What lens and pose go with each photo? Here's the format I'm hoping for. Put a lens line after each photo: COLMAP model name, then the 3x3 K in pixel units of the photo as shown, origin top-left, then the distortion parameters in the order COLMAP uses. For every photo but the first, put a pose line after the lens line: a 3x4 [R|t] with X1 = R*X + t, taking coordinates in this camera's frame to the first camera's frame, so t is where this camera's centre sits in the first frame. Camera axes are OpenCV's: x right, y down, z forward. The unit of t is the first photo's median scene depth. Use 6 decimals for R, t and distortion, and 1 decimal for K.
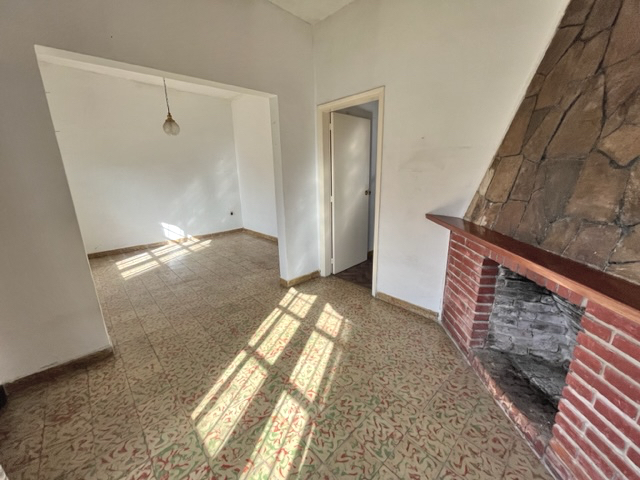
lens RADIAL K [[258.9, 0, 319.2], [0, 258.9, 240.9], [0, 0, 1]] dist [-0.000955, -0.000040]
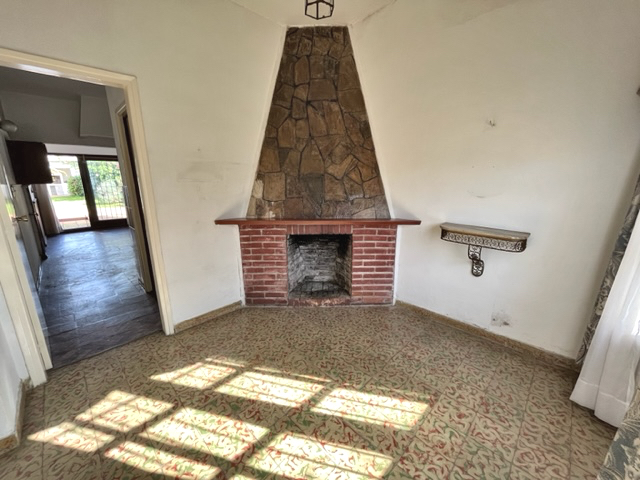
lens RADIAL K [[258.9, 0, 319.2], [0, 258.9, 240.9], [0, 0, 1]] dist [-0.000955, -0.000040]
pose [[-0.037295, -0.212019, 0.976554, -0.843635], [0.264966, 0.940158, 0.214236, -0.175437], [-0.963536, 0.266743, 0.021115, 0.719653]]
